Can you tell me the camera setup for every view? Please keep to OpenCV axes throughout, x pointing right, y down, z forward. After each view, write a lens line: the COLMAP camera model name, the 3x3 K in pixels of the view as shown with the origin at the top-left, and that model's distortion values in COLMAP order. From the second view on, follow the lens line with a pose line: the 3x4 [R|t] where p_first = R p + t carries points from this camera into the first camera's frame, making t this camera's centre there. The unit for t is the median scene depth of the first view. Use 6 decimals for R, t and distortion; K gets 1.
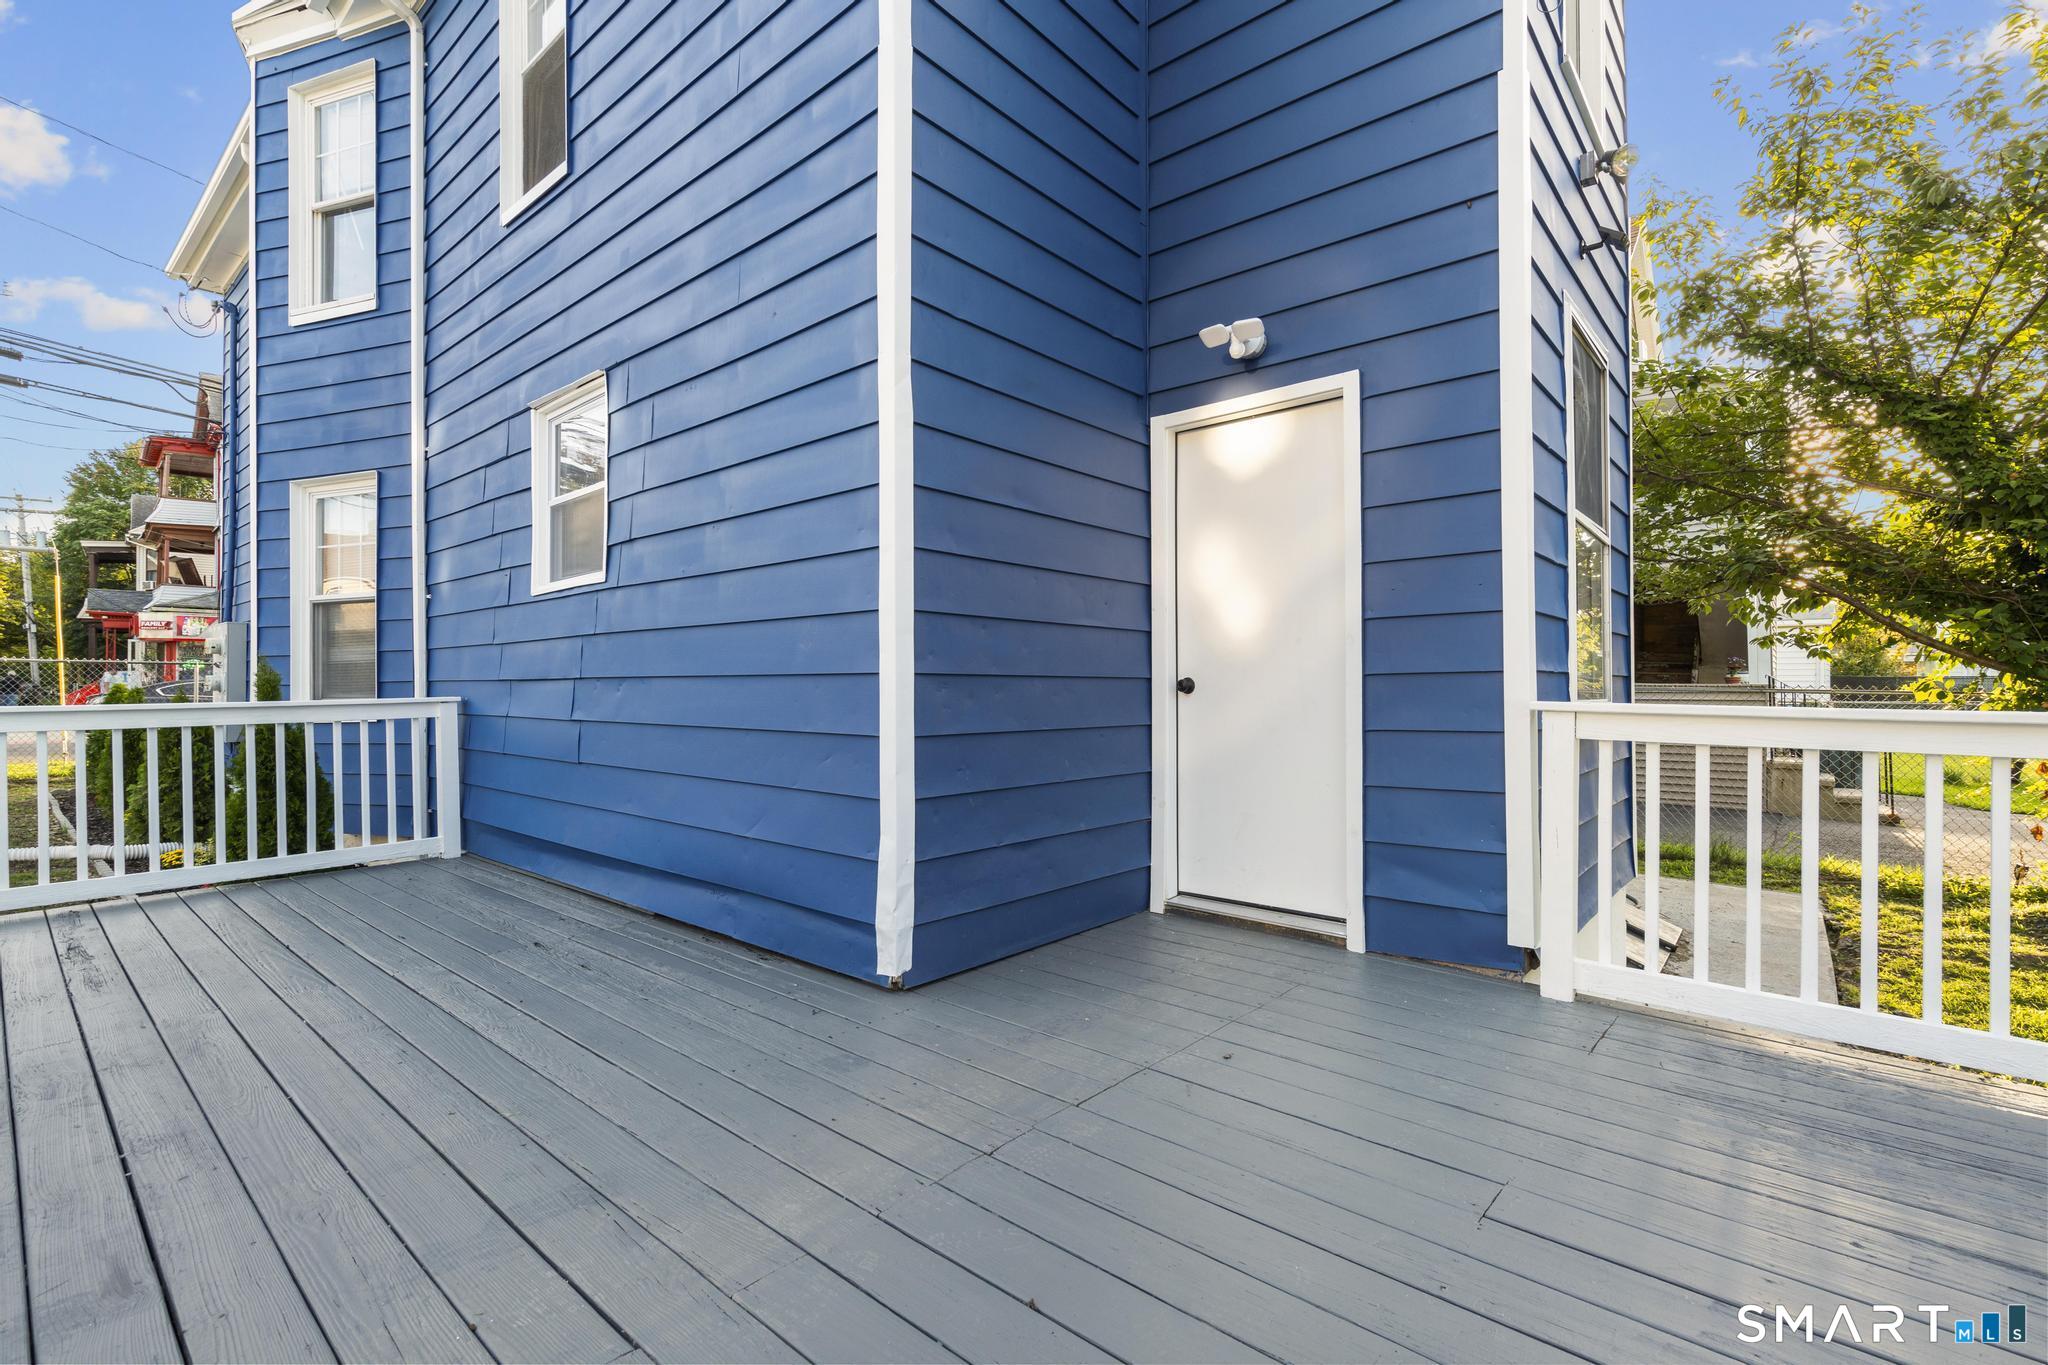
lens RADIAL K [[918.3, 0, 1024.0], [0, 918.3, 682.5], [0, 0, 1]] dist [-0.000530, 0.001196]
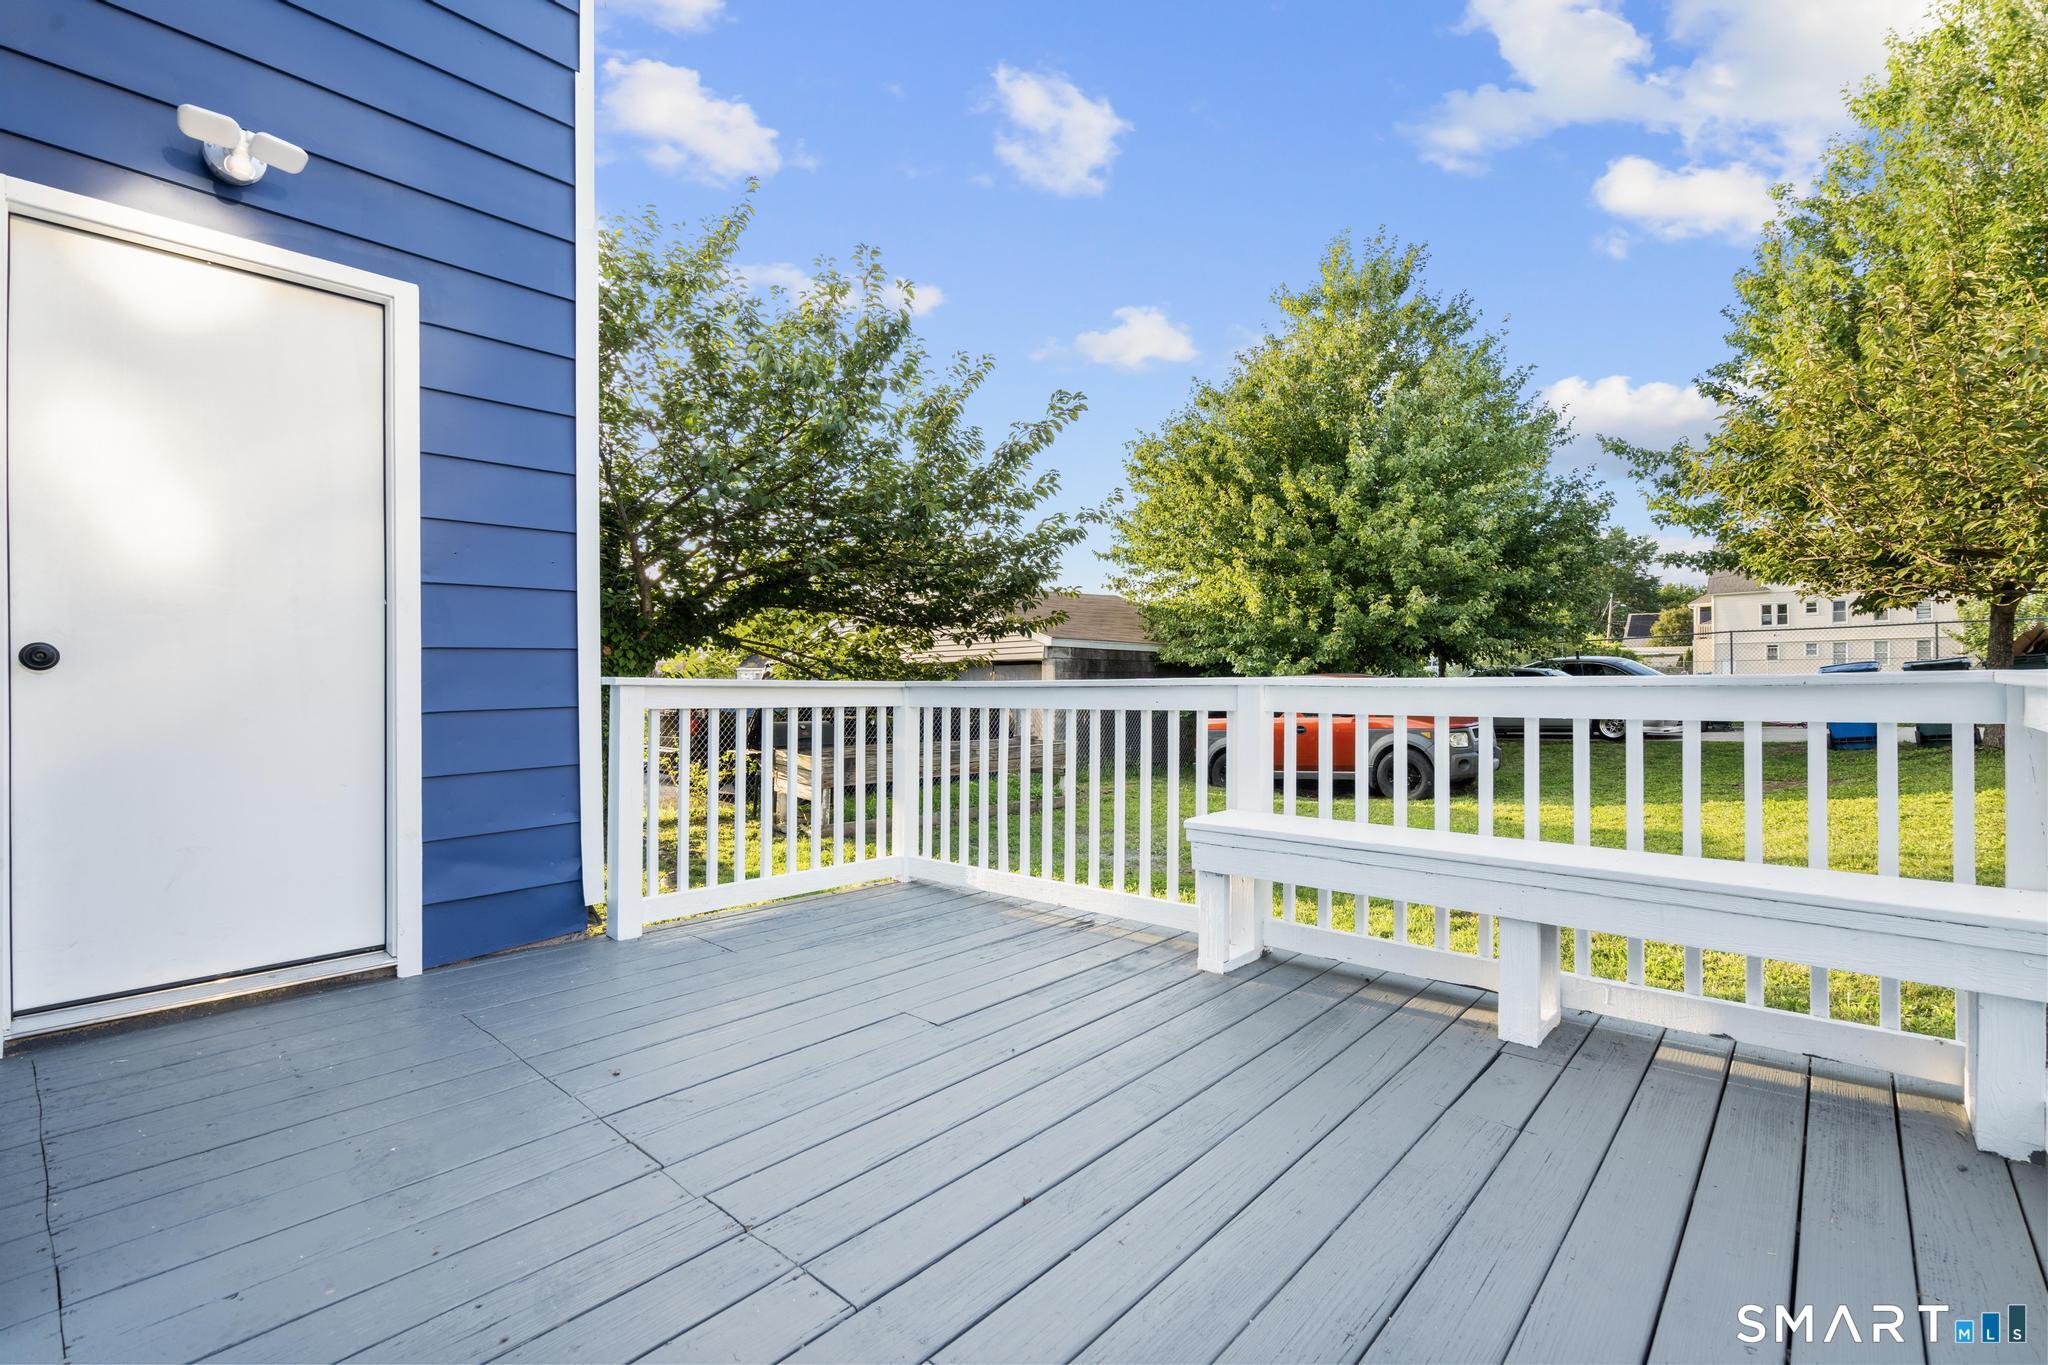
lens RADIAL K [[935.9, 0, 1028.3], [0, 935.9, 681.4], [0, 0, 1]] dist [0.001441, 0.001043]
pose [[0.001500, -0.005418, 0.999984, -0.346660], [-0.011346, 0.999921, 0.005435, 0.007834], [-0.999935, -0.011354, 0.001438, 0.302163]]
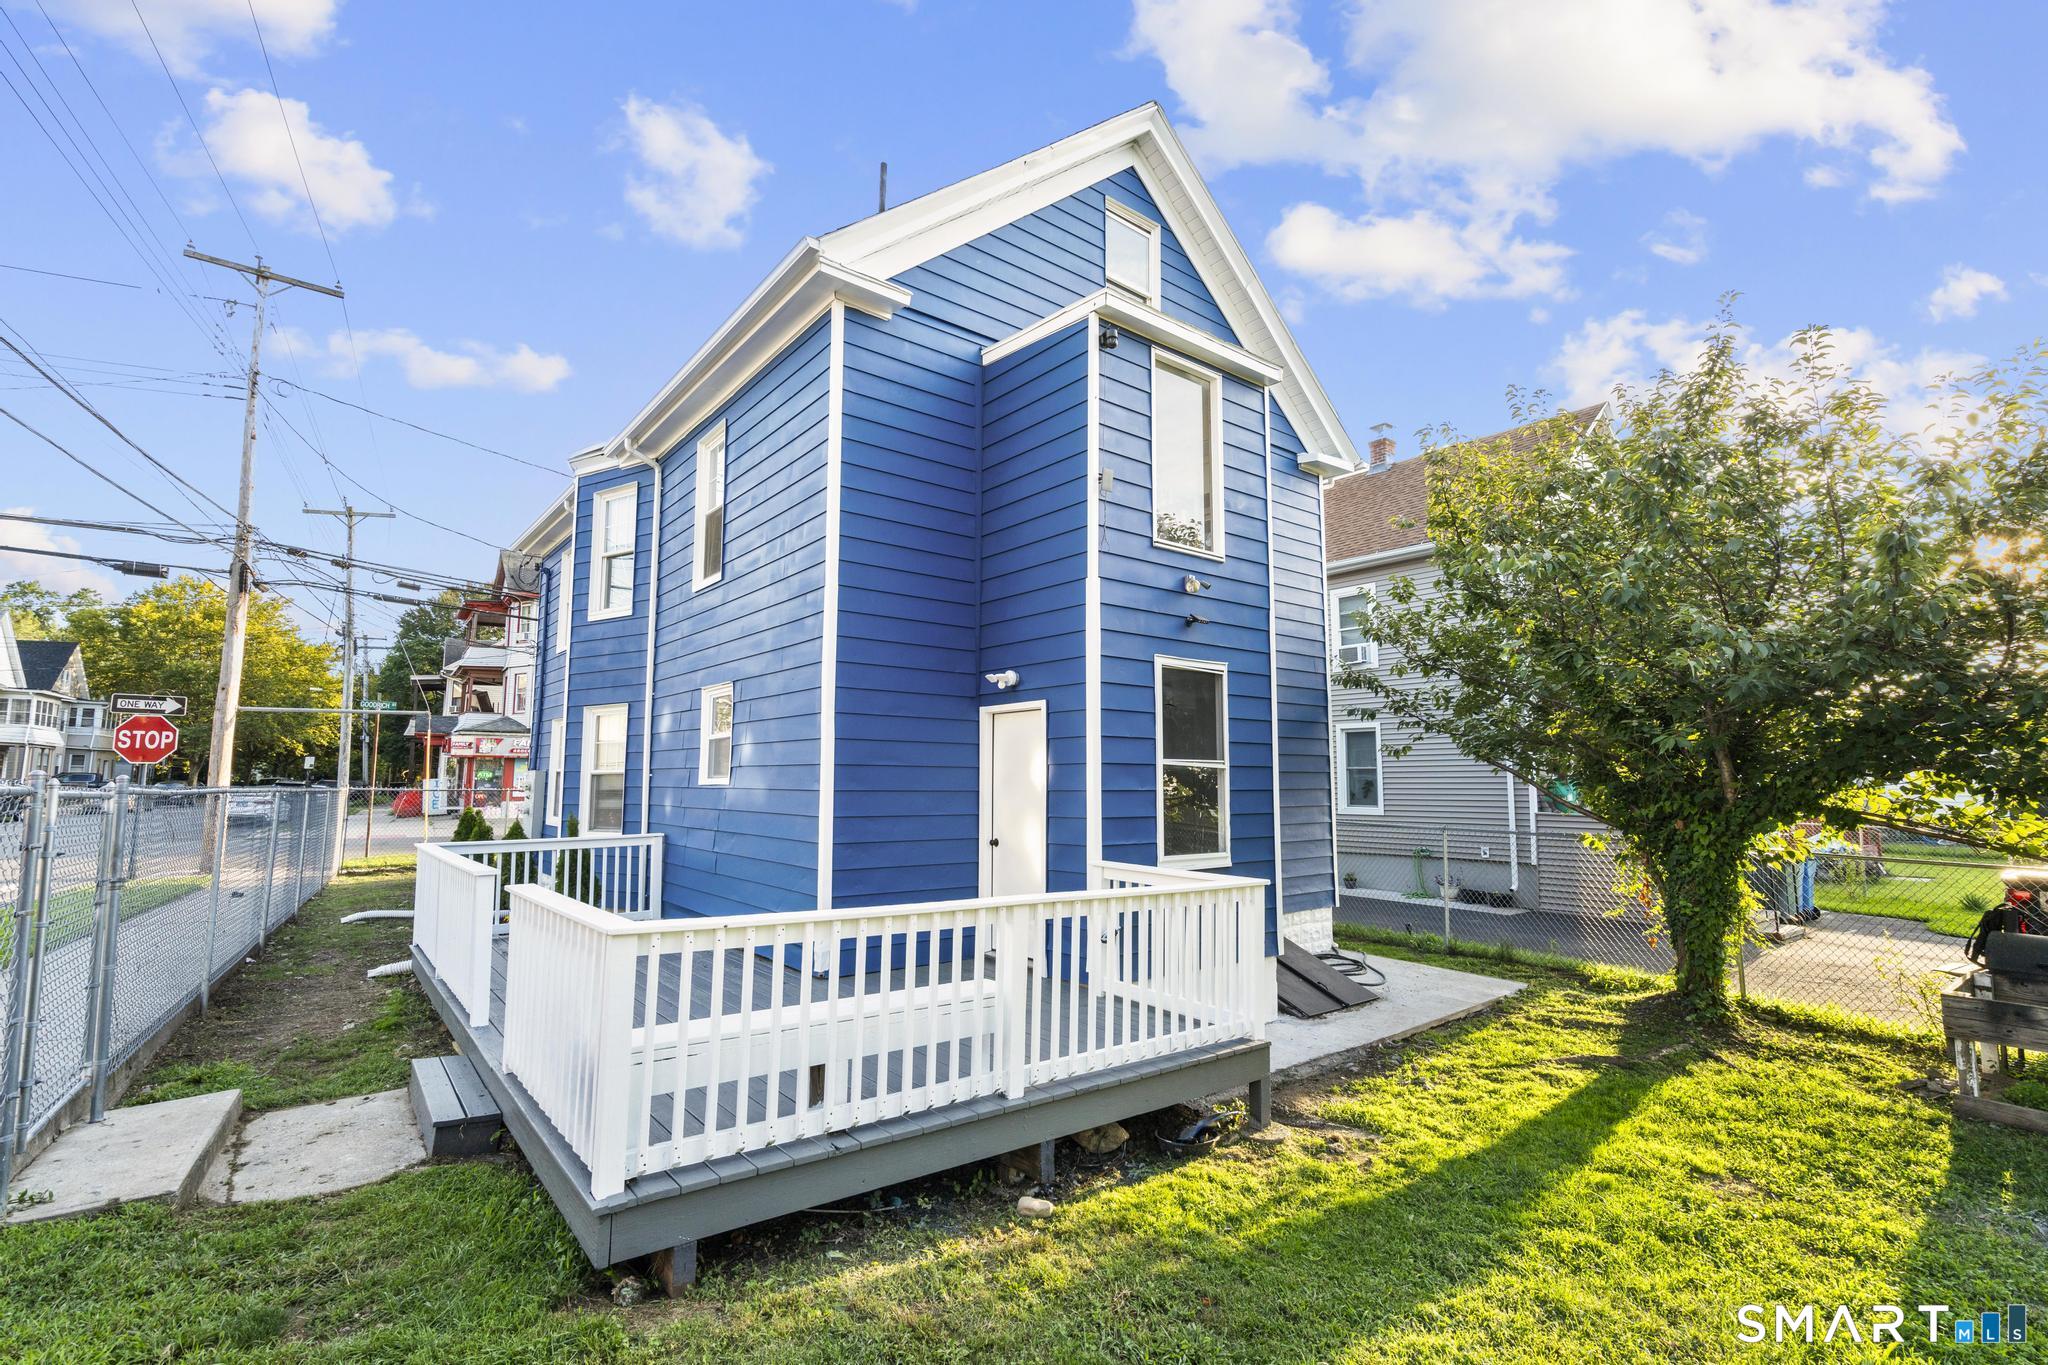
lens RADIAL K [[918.3, 0, 1024.0], [0, 918.3, 682.5], [0, 0, 1]] dist [-0.000530, 0.001196]
pose [[0.982404, -0.015735, -0.186102, 0.503138], [-0.003400, 0.994773, -0.102059, -0.113112], [0.186735, 0.100896, 0.977216, -0.790088]]
